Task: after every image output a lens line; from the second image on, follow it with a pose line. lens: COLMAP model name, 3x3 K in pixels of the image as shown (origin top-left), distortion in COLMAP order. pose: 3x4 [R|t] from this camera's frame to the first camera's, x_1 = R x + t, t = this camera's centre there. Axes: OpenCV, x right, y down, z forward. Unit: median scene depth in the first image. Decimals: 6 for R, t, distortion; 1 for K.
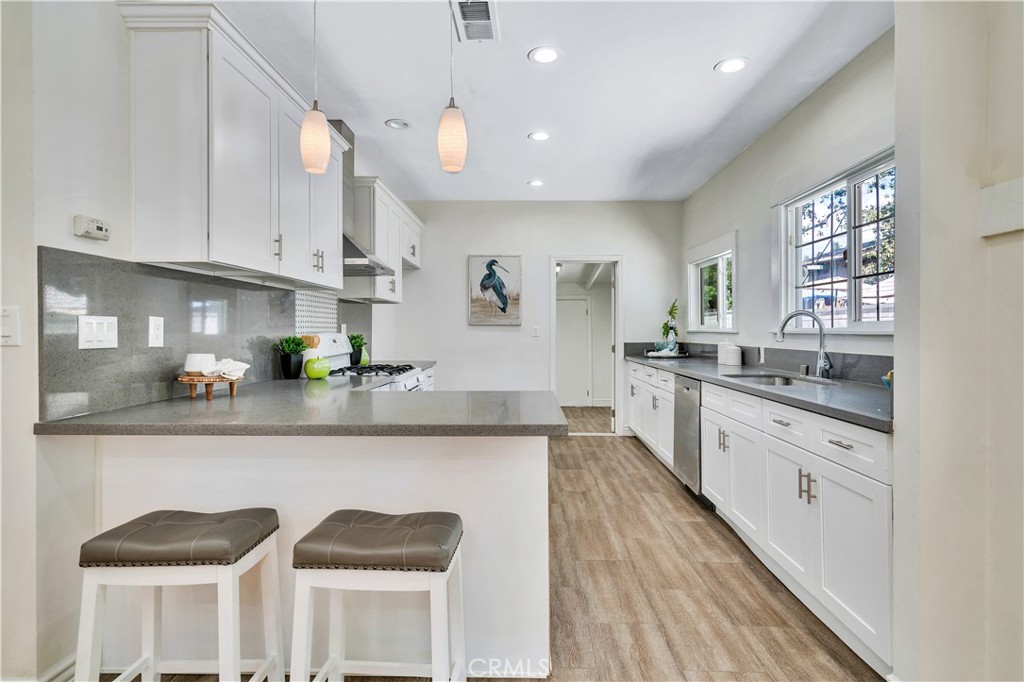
lens RADIAL K [[528.5, 0, 509.0], [0, 528.5, 329.1], [0, 0, 1]] dist [0.000553, 0.000209]
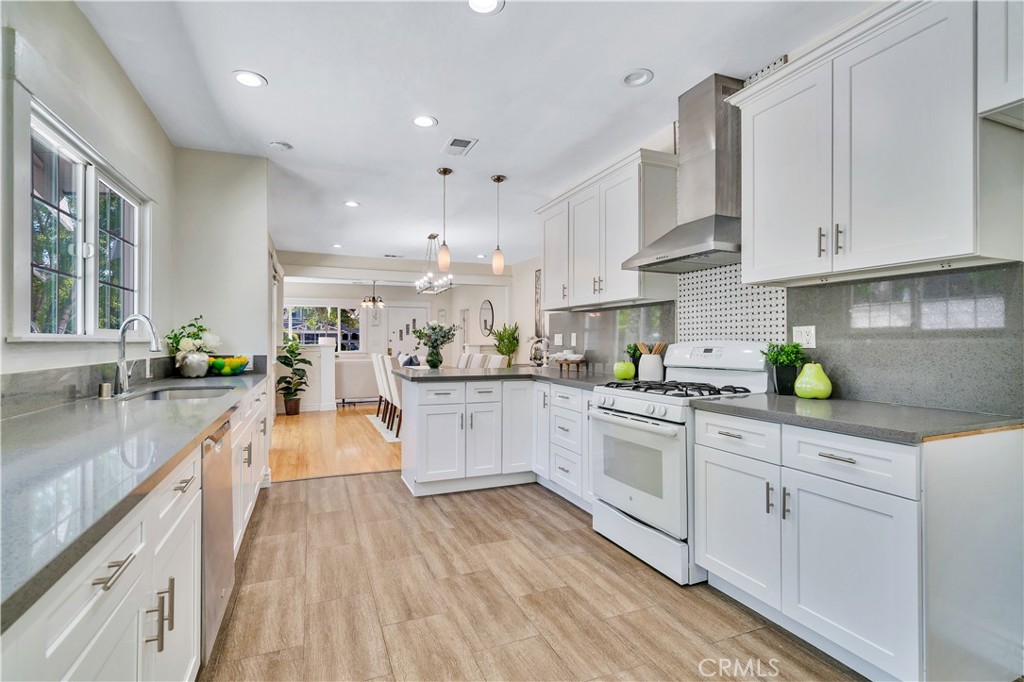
lens RADIAL K [[480.1, 0, 492.8], [0, 480.1, 340.4], [0, 0, 1]] dist [-0.001516, 0.000042]
pose [[-0.921784, 0.000904, -0.387704, 0.289329], [0.002881, 0.999986, -0.004517, 0.009953], [0.387694, -0.005281, -0.921773, 1.688082]]
